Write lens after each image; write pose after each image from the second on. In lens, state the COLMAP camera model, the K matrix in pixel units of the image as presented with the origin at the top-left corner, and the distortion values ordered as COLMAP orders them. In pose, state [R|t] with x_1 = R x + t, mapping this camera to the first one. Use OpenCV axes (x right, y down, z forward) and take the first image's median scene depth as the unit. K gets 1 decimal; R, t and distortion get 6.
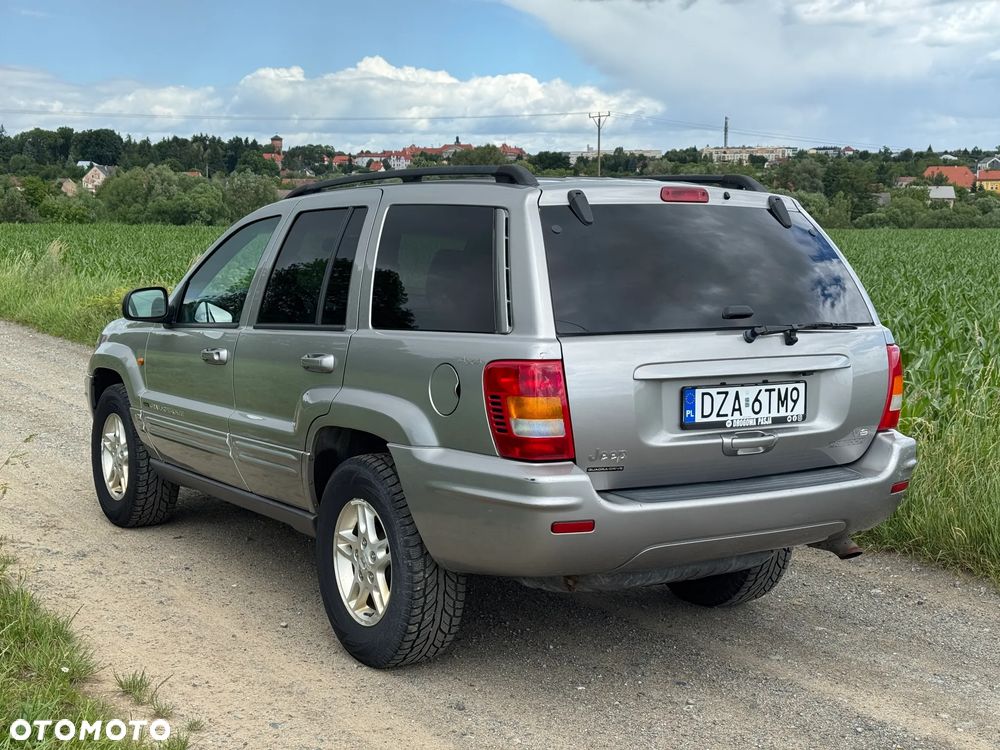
lens RADIAL K [[1366.6, 0, 500.0], [0, 1366.6, 375.0], [0, 0, 1]] dist [0.224318, -0.522308]
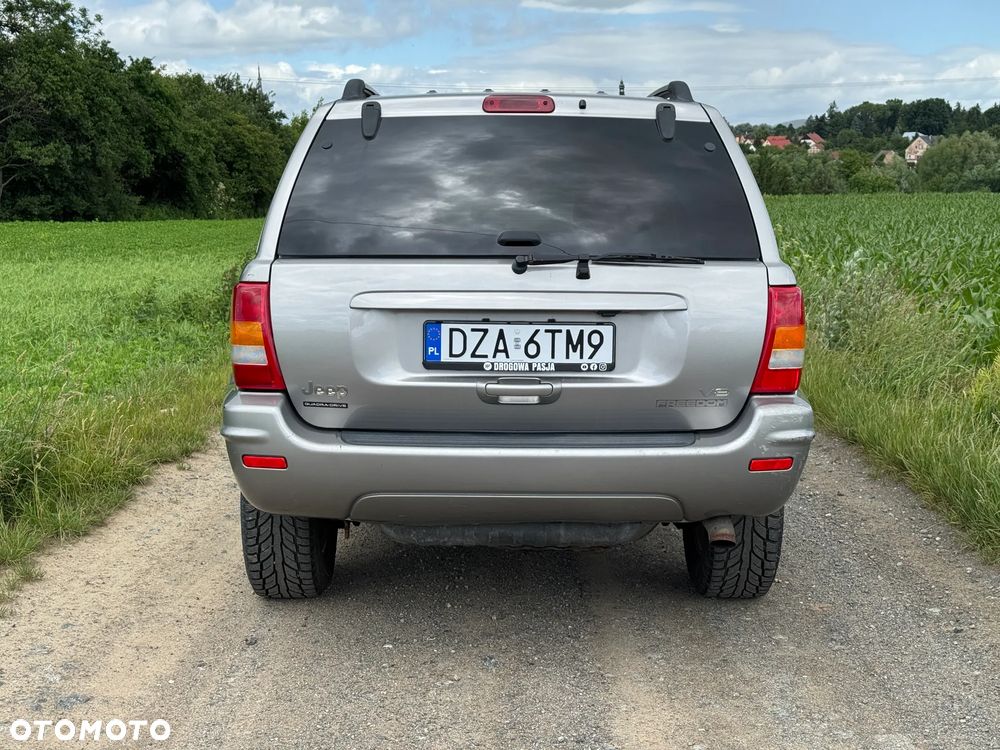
lens RADIAL K [[1366.6, 0, 500.0], [0, 1366.6, 375.0], [0, 0, 1]] dist [0.224318, -0.522308]
pose [[0.837980, 0.059745, -0.542421, 0.632182], [-0.048921, 0.998211, 0.034372, 0.010716], [0.543504, -0.002267, 0.839404, 0.274765]]
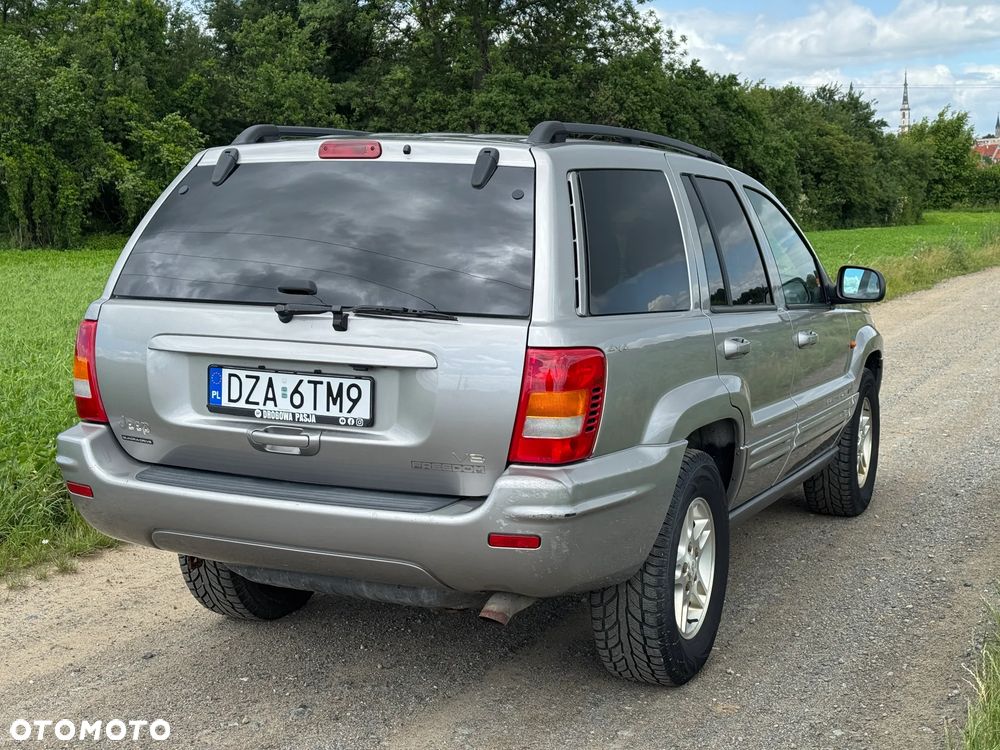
lens RADIAL K [[1366.6, 0, 500.0], [0, 1366.6, 375.0], [0, 0, 1]] dist [0.224318, -0.522308]
pose [[0.521229, 0.096564, -0.847936, 0.964417], [-0.089058, 0.994308, 0.058489, -0.052241], [0.848757, 0.045029, 0.526862, 0.661123]]
